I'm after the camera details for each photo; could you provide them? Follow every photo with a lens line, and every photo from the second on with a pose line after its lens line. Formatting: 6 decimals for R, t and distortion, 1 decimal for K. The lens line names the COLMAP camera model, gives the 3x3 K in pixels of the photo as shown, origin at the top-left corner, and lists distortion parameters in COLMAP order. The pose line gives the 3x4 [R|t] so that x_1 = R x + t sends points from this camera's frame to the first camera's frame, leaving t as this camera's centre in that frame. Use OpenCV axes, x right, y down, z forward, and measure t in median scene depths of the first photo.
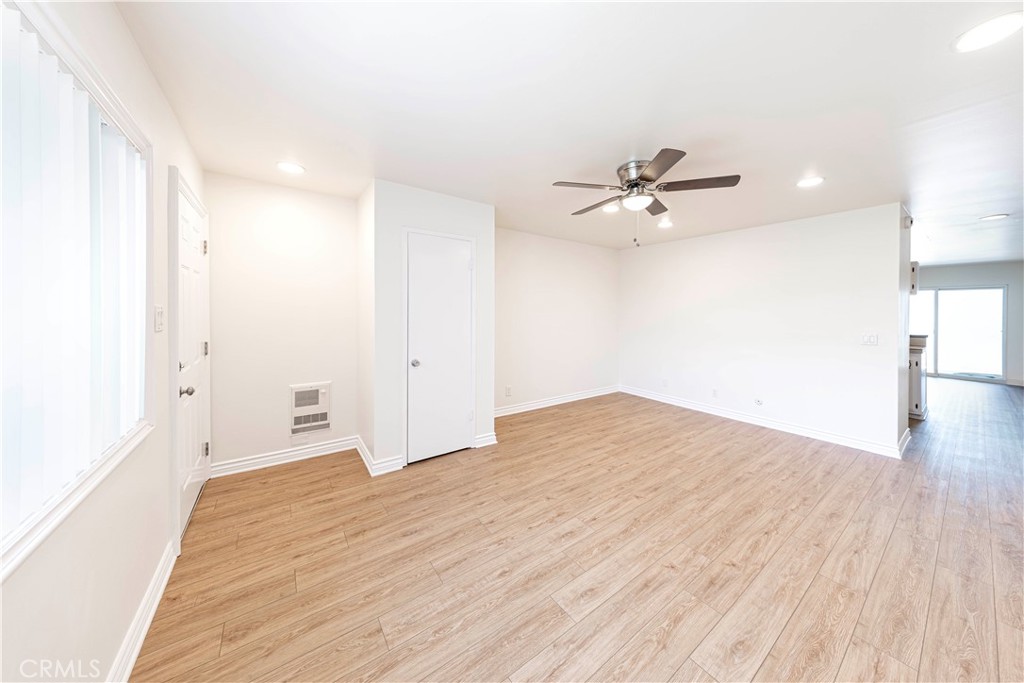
lens RADIAL K [[326.1, 0, 498.5], [0, 326.1, 315.7], [0, 0, 1]] dist [-0.000082, -0.000030]
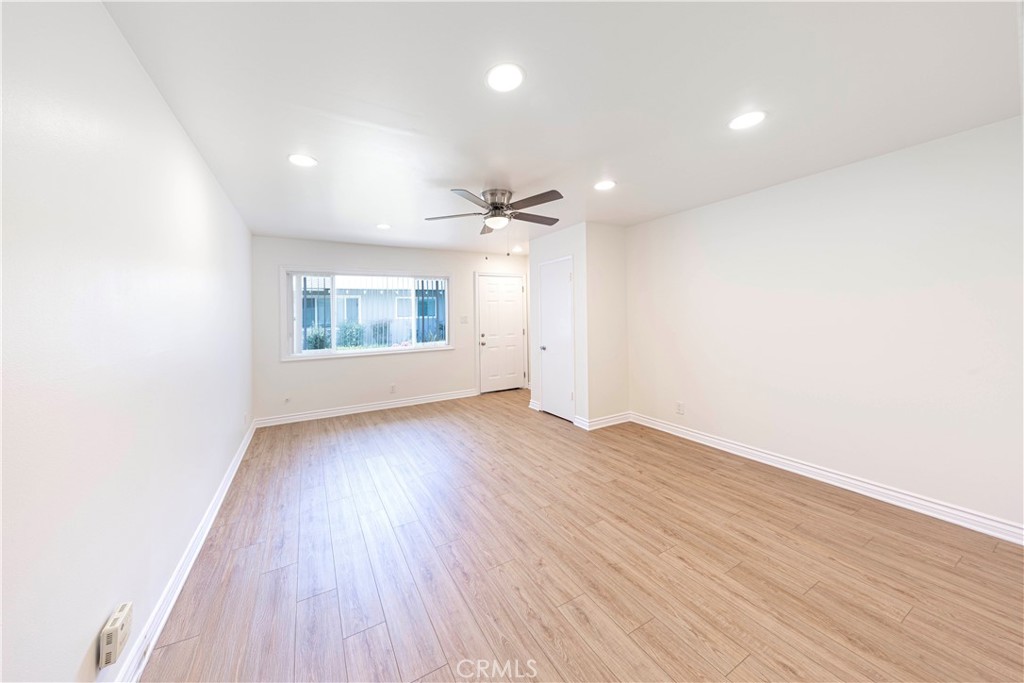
lens RADIAL K [[326.1, 0, 500.0], [0, 326.1, 316.9], [0, 0, 1]] dist [-0.000082, -0.000030]
pose [[-0.062021, 0.000290, -0.998075, 1.238389], [0.005026, 0.999987, -0.000022, -0.000875], [0.998062, -0.005018, -0.062022, 0.843568]]
